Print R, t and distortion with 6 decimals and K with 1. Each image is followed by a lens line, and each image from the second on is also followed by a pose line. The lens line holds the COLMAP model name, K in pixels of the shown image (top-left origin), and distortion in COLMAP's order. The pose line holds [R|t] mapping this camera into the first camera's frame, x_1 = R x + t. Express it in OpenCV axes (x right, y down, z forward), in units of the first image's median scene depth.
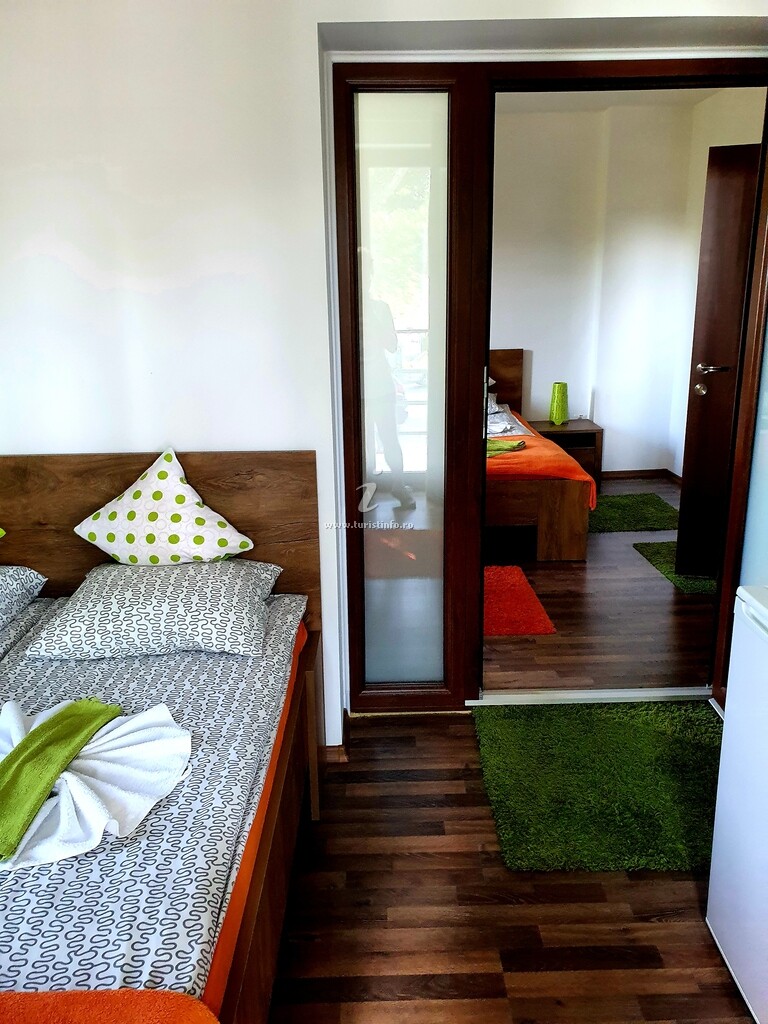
lens RADIAL K [[817.3, 0, 384.0], [0, 817.3, 512.0], [0, 0, 1]] dist [0.052068, -0.013163]
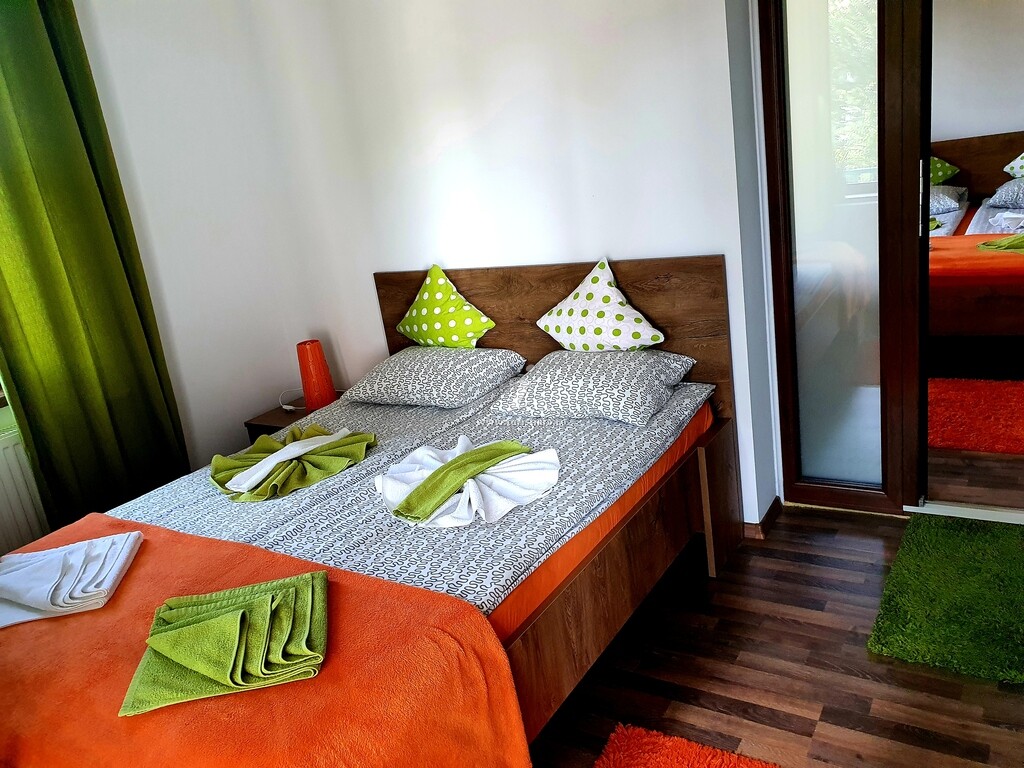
lens RADIAL K [[817.3, 0, 512.0], [0, 817.3, 384.0], [0, 0, 1]] dist [0.052068, -0.013163]
pose [[0.822565, 0.058601, -0.565644, 0.345196], [-0.019544, 0.997002, 0.074868, 0.022278], [0.568336, -0.050529, 0.821244, -0.108911]]
